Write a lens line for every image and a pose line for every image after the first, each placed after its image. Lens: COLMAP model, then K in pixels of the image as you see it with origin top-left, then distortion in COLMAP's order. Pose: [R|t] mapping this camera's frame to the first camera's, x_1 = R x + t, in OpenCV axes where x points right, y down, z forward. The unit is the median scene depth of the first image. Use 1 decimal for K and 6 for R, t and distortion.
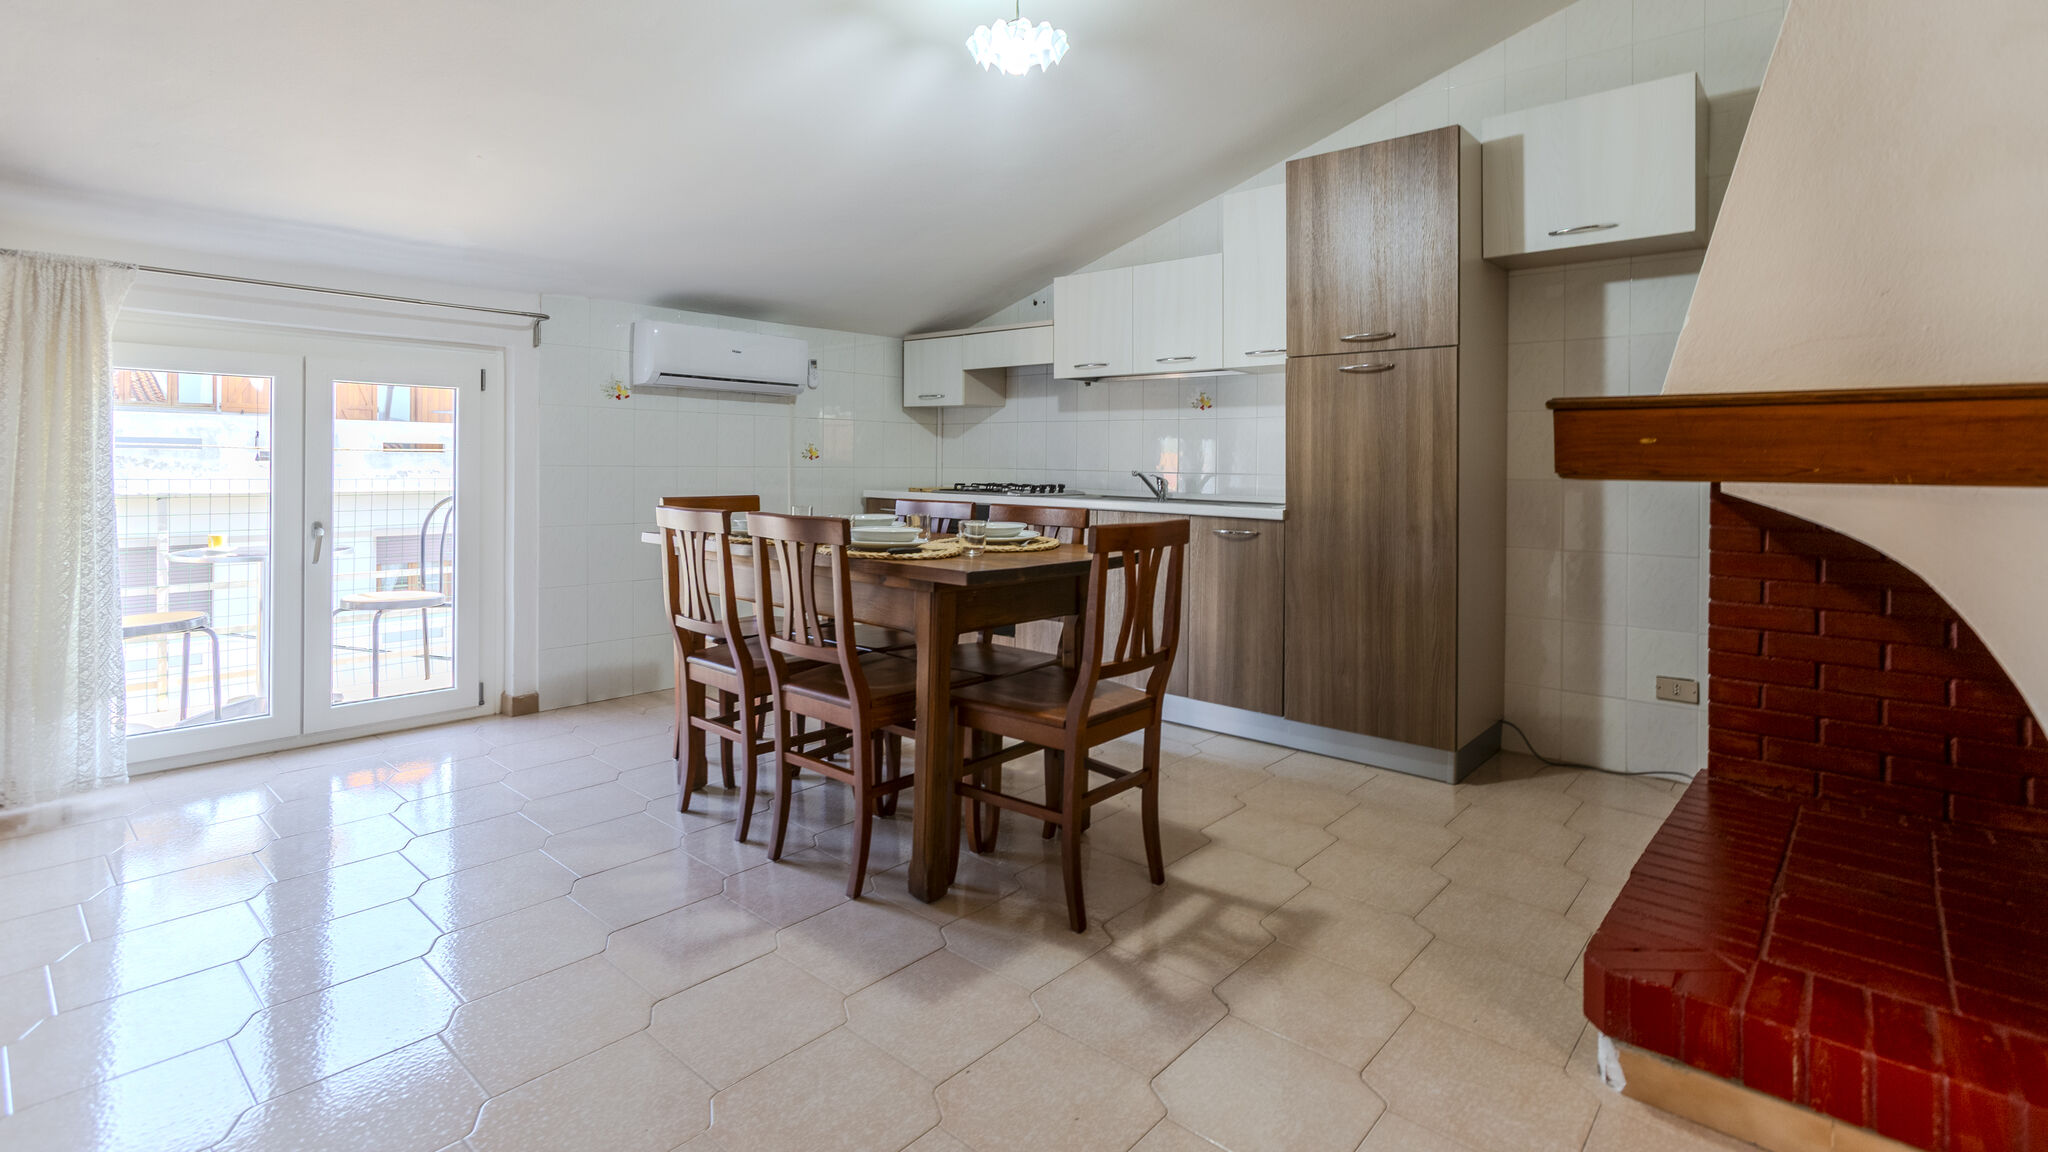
lens RADIAL K [[939.8, 0, 1020.5], [0, 939.8, 455.2], [0, 0, 1]] dist [0.004108, 0.000663]
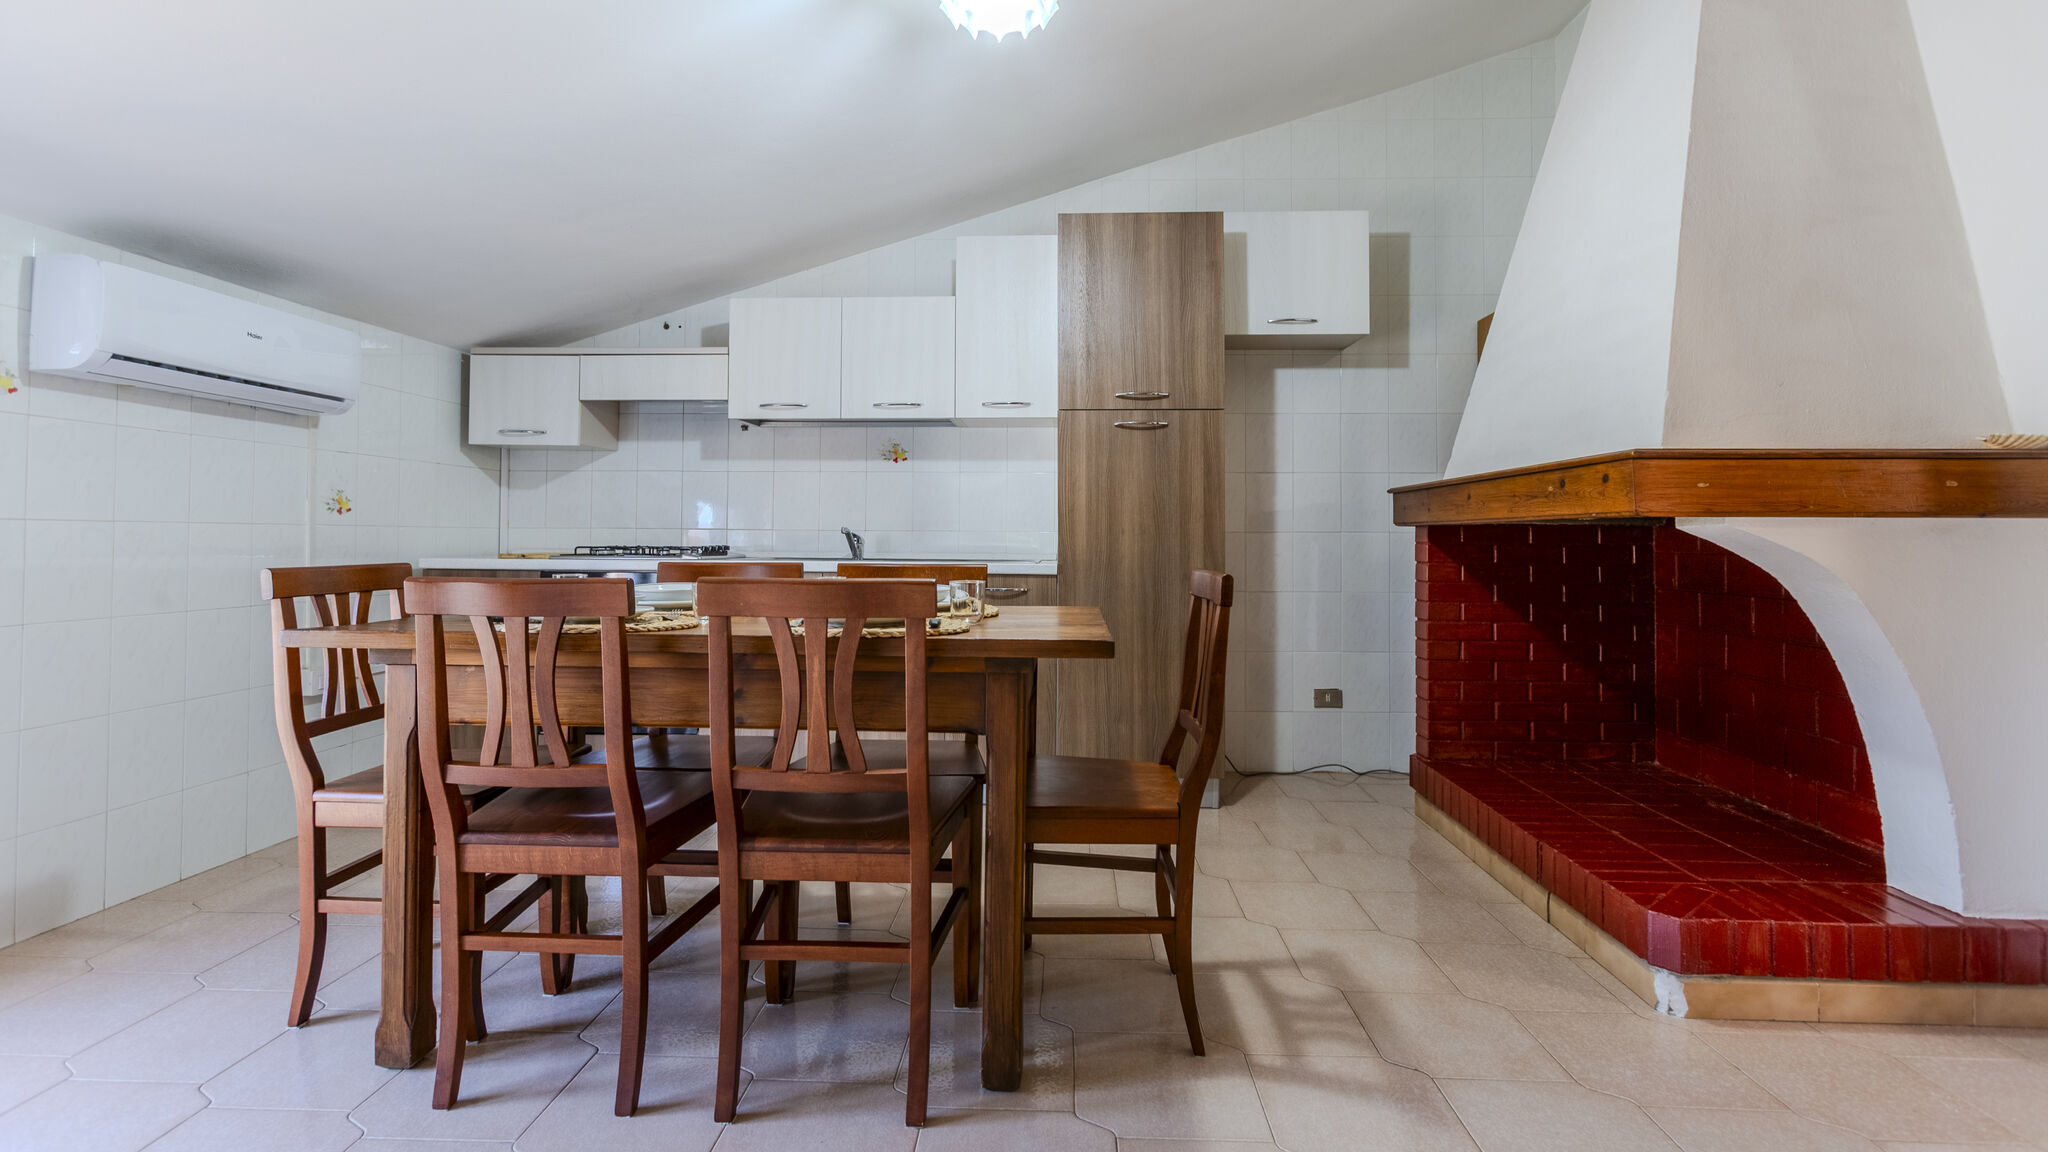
lens RADIAL K [[919.8, 0, 1017.3], [0, 919.8, 511.3], [0, 0, 1]] dist [-0.000059, 0.000649]
pose [[0.782123, 0.010815, 0.623030, -0.359836], [0.000272, 0.999843, -0.017698, 0.020121], [-0.623124, 0.014011, 0.781998, 0.275051]]
